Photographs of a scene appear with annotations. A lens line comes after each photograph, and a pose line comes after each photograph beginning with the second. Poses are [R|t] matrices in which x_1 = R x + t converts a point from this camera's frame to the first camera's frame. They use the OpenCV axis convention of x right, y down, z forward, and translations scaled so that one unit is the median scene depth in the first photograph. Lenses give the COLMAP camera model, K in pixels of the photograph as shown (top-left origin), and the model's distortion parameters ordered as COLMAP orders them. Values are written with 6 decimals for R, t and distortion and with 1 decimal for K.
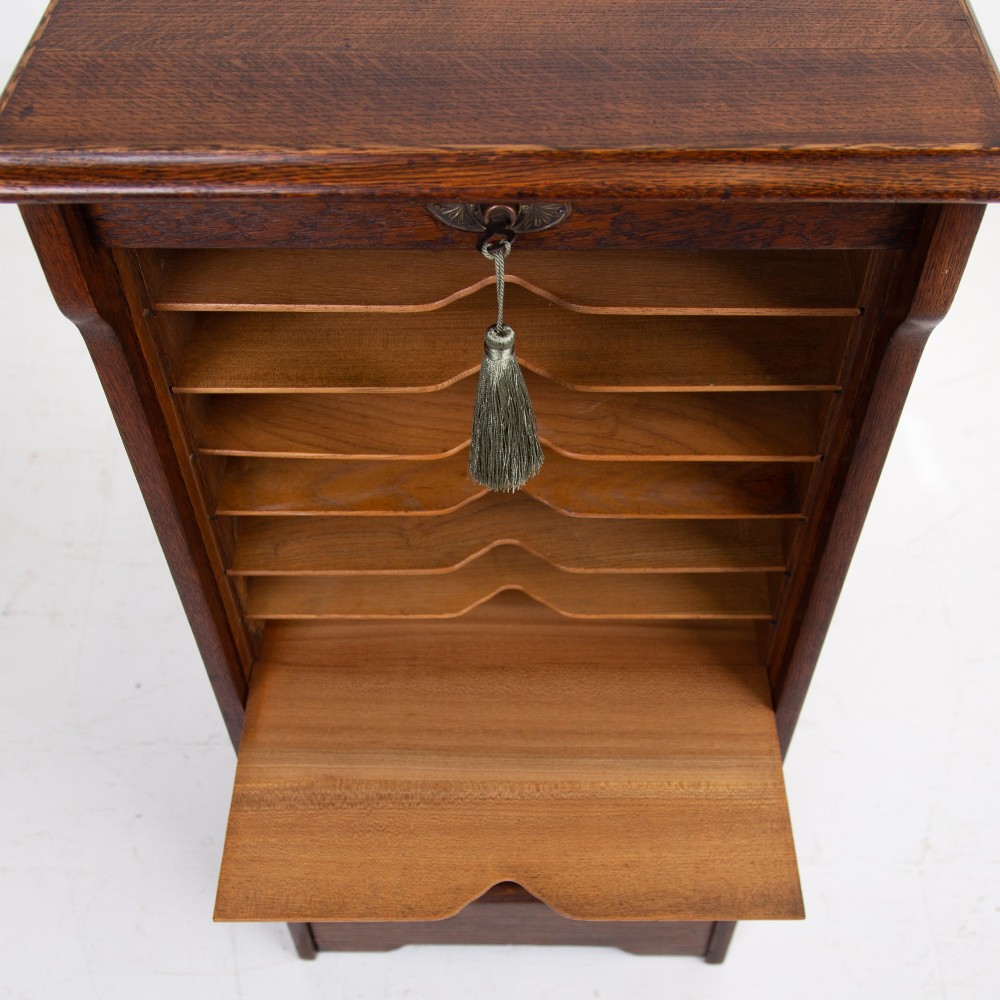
lens RADIAL K [[1192.0, 0, 504.4], [0, 1192.0, 624.4], [0, 0, 1]] dist [0.015196, -0.004101]
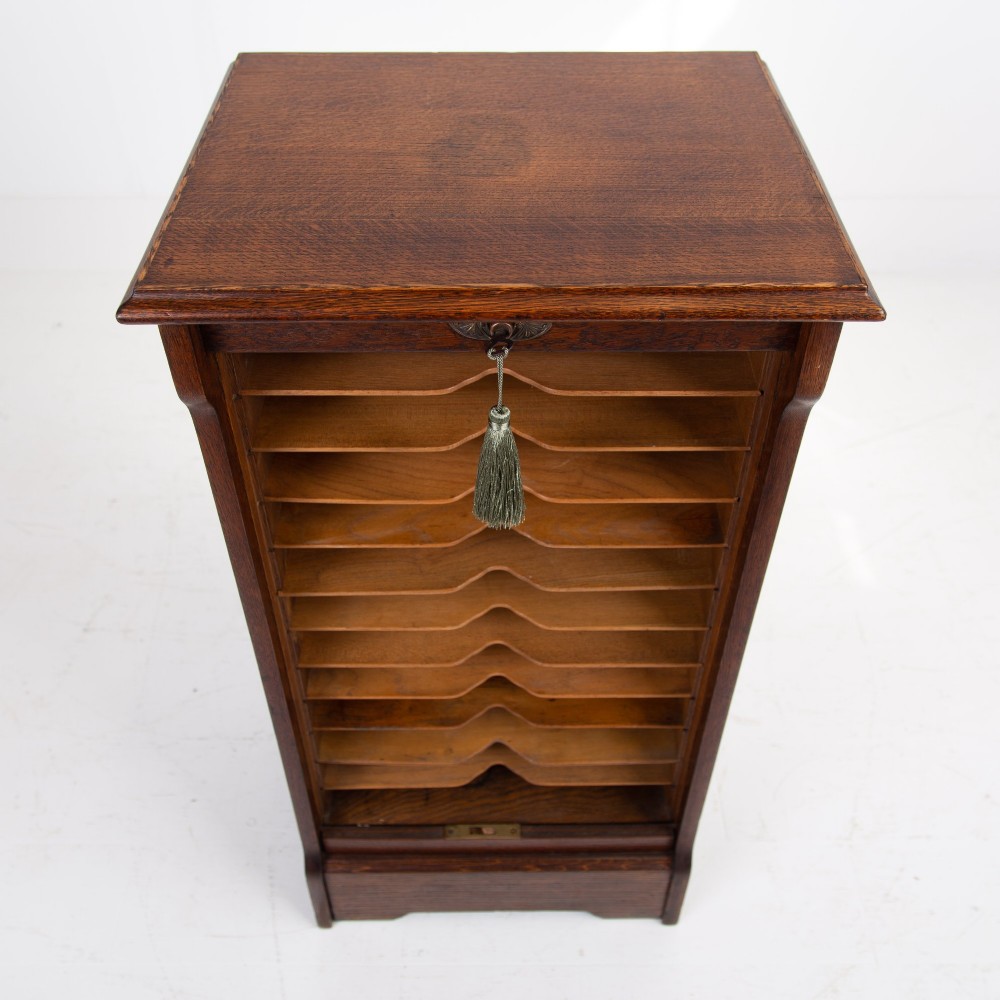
lens RADIAL K [[1038.2, 0, 500.0], [0, 1038.2, 500.0], [0, 0, 1]] dist [-0.003021, 0.019045]
pose [[0.999562, -0.008588, 0.028310, -0.040131], [0.012623, 0.989261, -0.145617, 0.032056], [-0.026755, 0.145911, 0.988936, -0.170215]]
